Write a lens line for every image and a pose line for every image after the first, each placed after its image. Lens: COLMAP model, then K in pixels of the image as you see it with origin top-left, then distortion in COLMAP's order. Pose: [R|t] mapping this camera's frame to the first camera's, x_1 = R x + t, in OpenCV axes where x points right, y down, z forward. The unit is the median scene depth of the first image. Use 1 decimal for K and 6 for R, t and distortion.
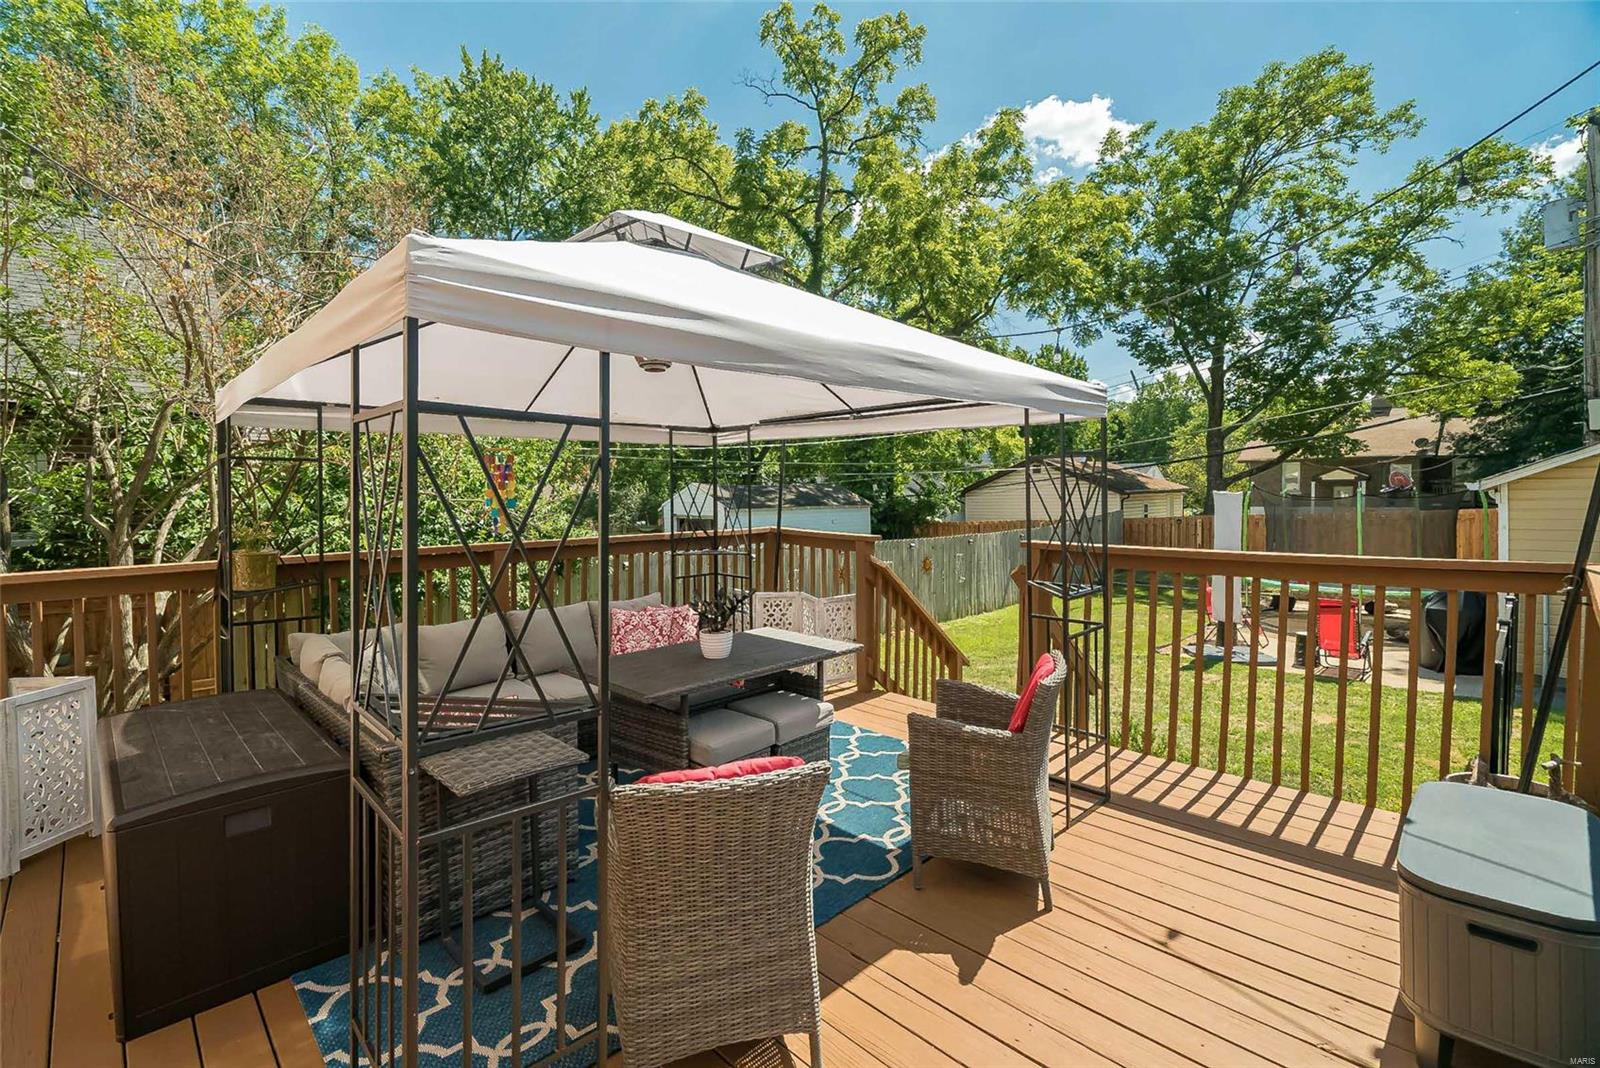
lens RADIAL K [[720.0, 0, 909.6], [0, 720.0, 544.3], [0, 0, 1]] dist [-0.002735, -0.000215]
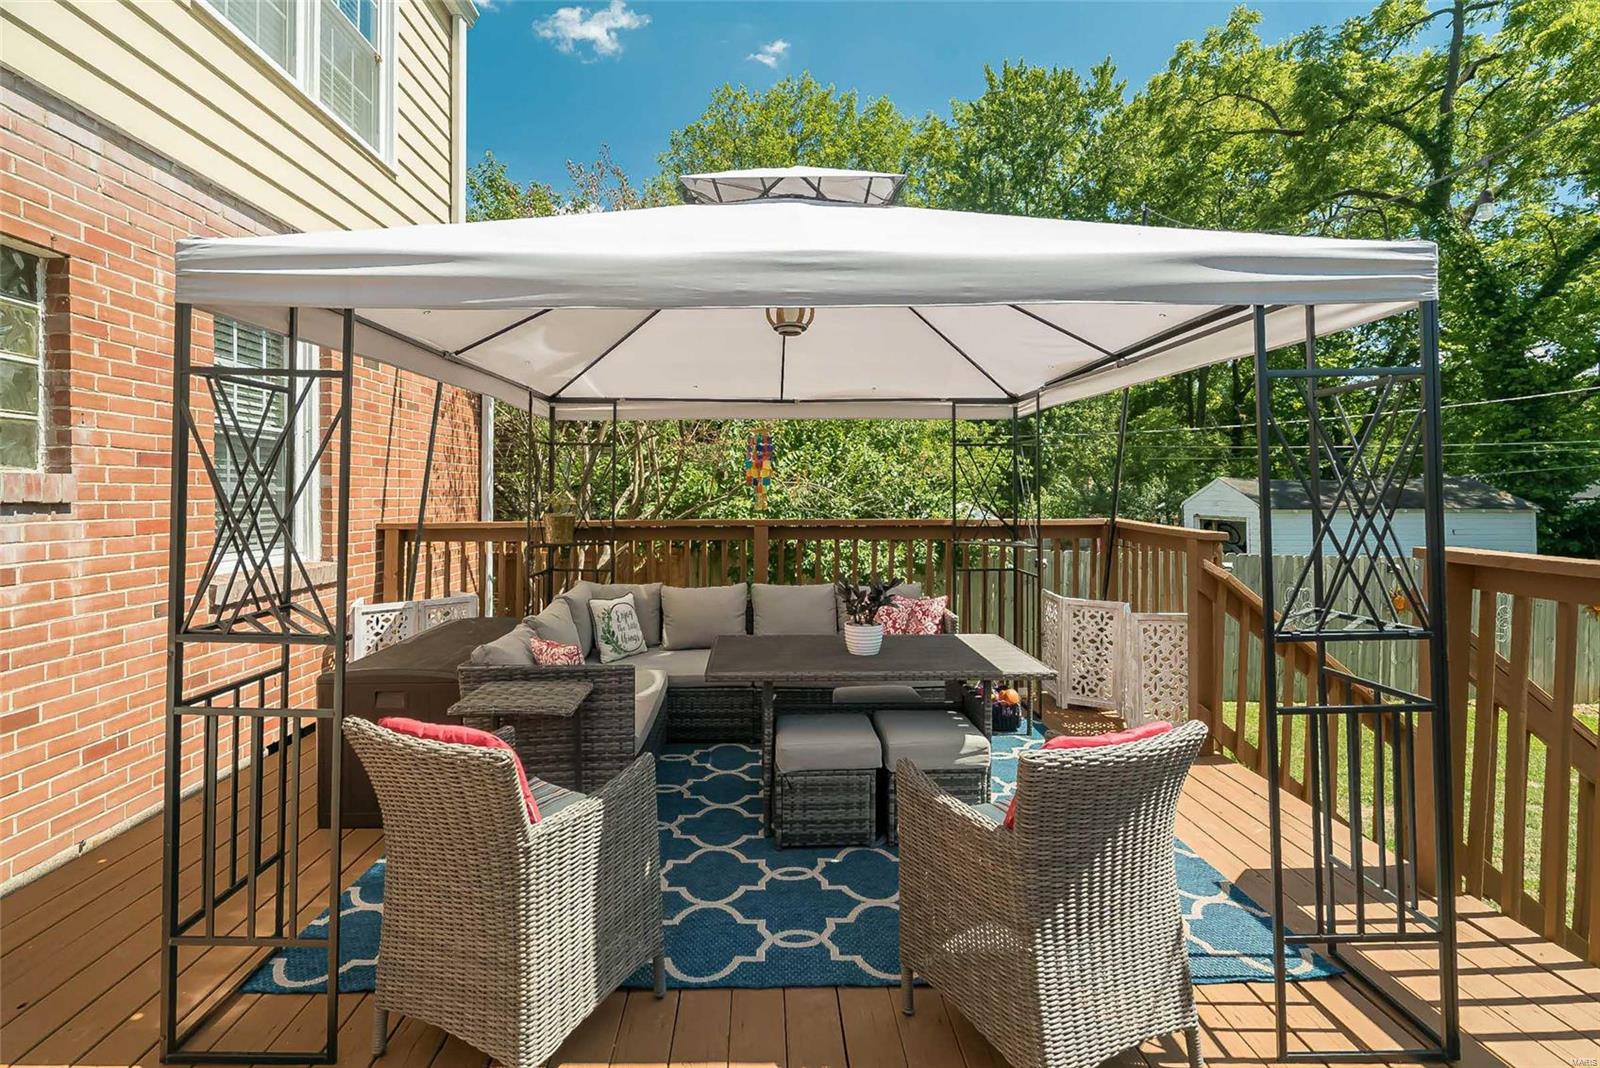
lens RADIAL K [[790.3, 0, 797.1], [0, 790.3, 517.6], [0, 0, 1]] dist [-0.001529, 0.000801]
pose [[0.685029, 0.026392, -0.728038, 0.237272], [-0.054189, 0.998421, -0.014794, 0.007387], [0.726498, 0.049586, 0.685377, 0.182186]]
